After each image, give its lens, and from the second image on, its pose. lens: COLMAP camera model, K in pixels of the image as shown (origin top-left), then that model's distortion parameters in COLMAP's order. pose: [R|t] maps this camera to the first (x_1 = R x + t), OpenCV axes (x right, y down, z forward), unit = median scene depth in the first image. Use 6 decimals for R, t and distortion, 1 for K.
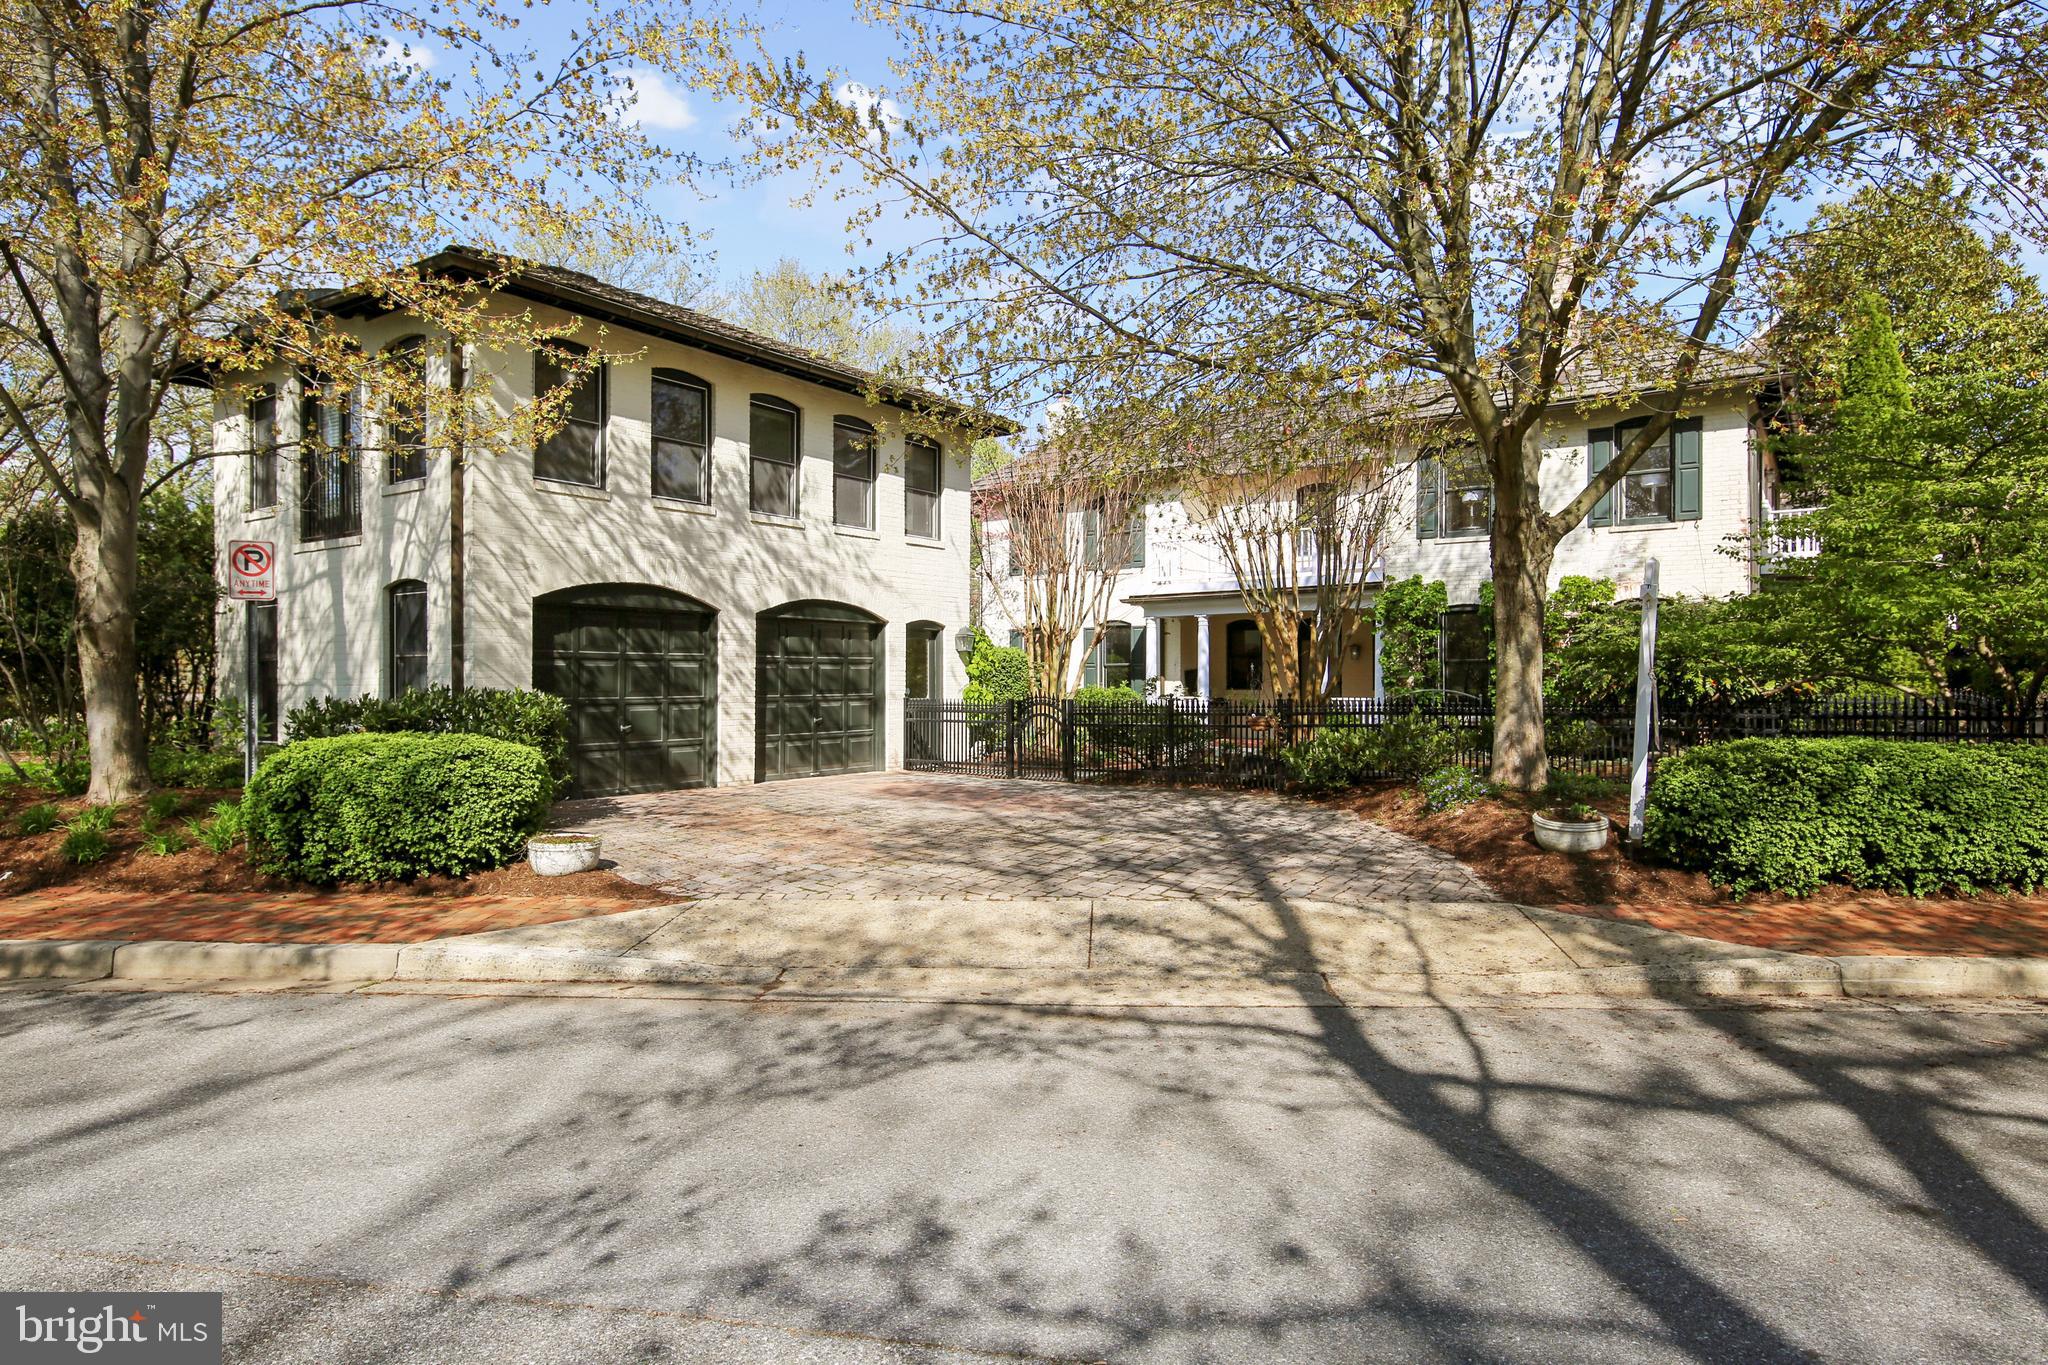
lens RADIAL K [[1188.4, 0, 1024.0], [0, 1188.4, 682.5], [0, 0, 1]] dist [-0.003756, 0.001077]
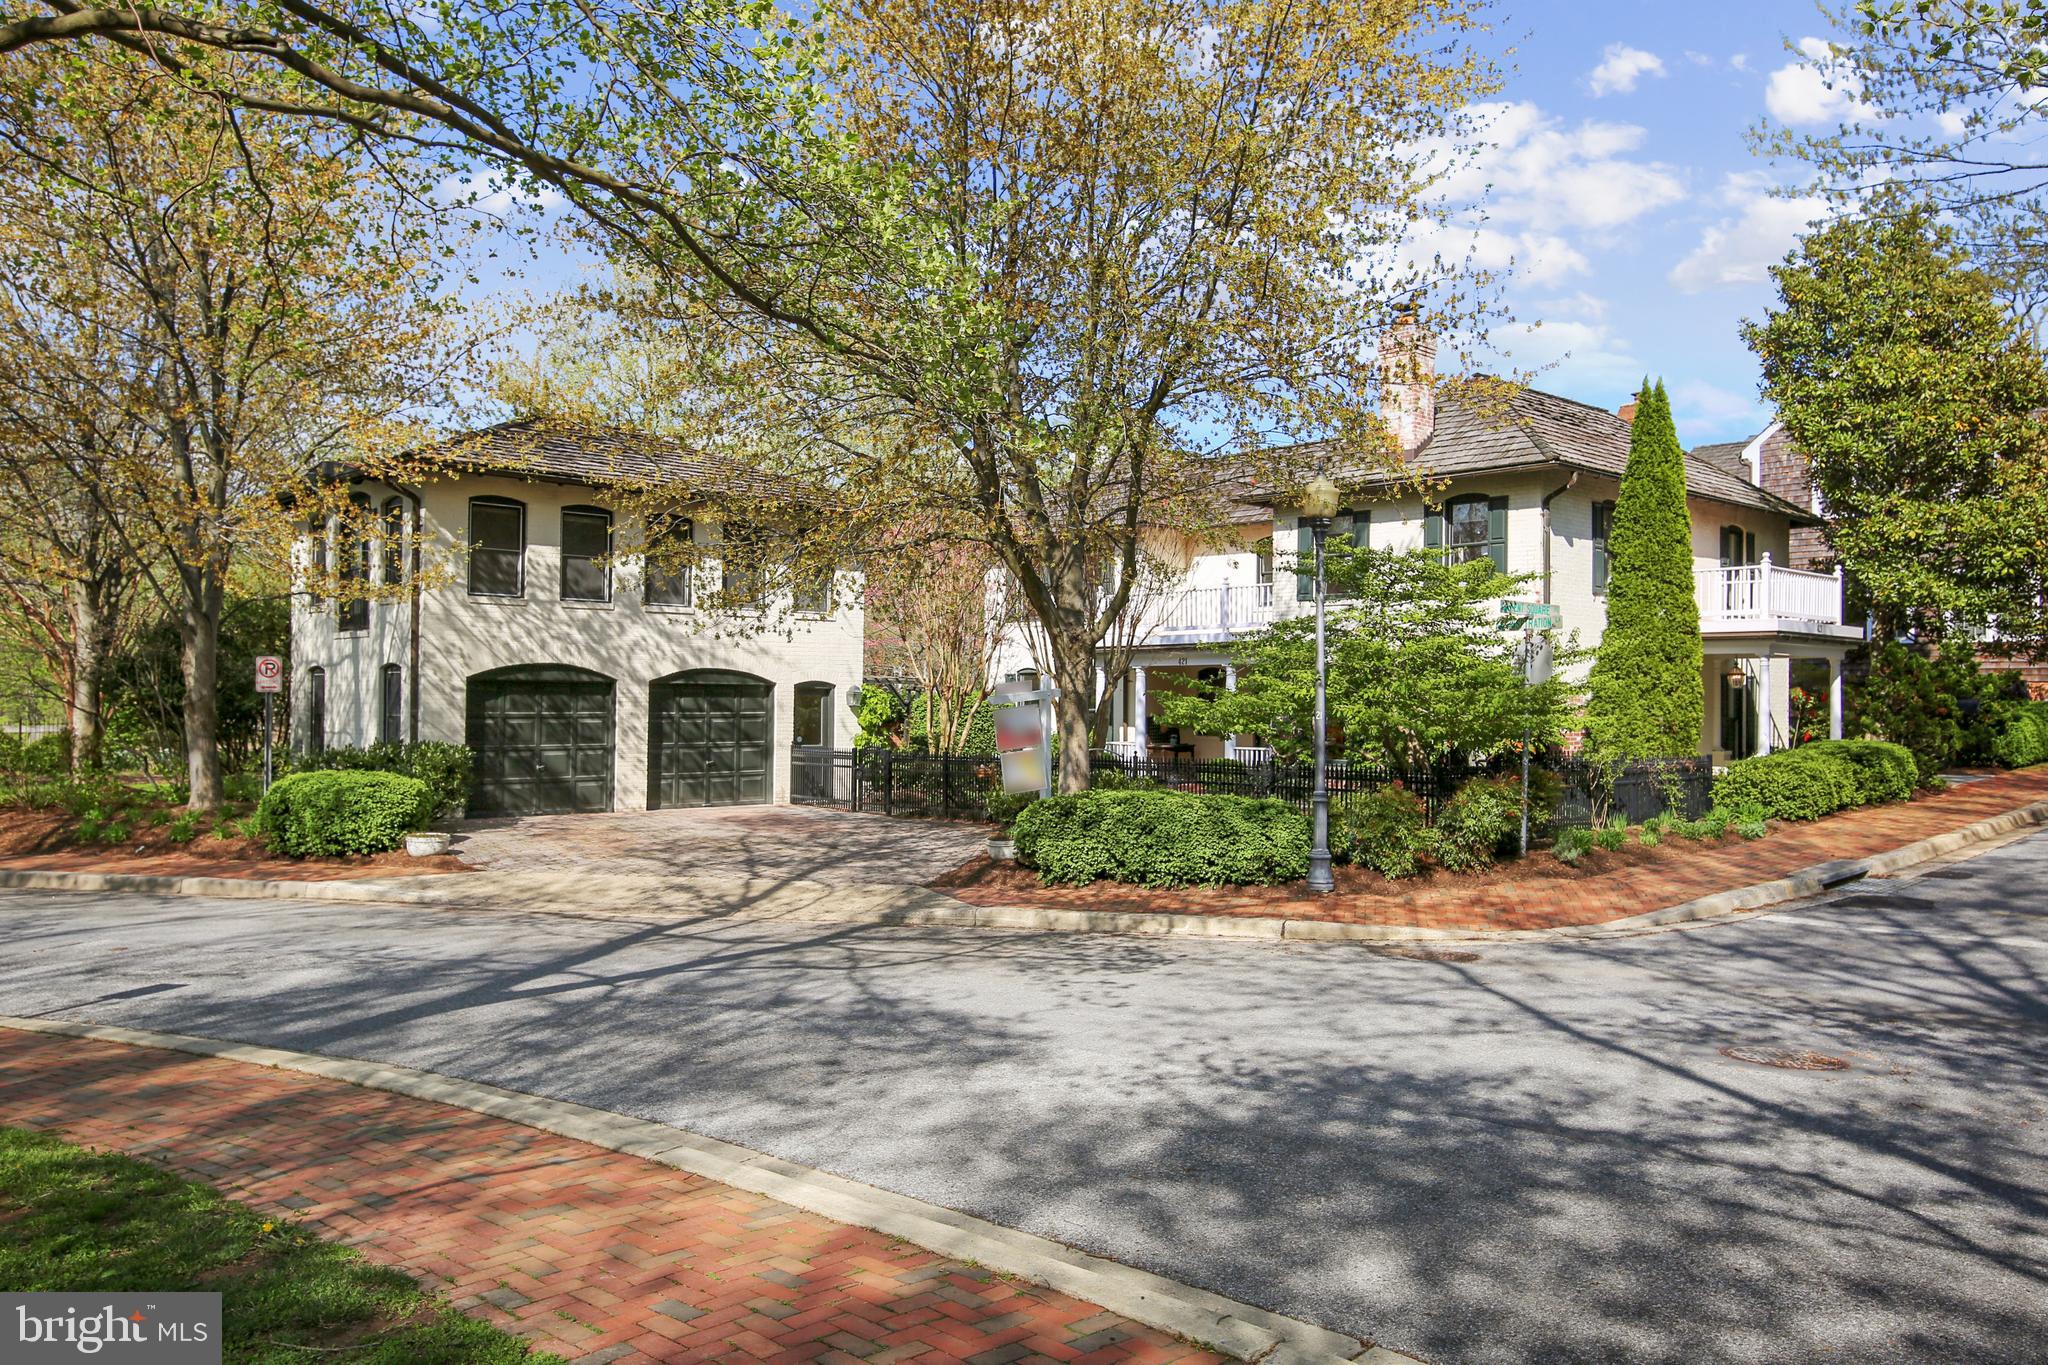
lens RADIAL K [[1511.5, 0, 1024.0], [0, 1511.5, 682.5], [0, 0, 1]] dist [-0.000672, -0.002499]
pose [[0.979182, 0.004978, -0.202921, 0.540429], [-0.007975, 0.999871, -0.013955, -0.038691], [0.202826, 0.015282, 0.979096, -0.575632]]
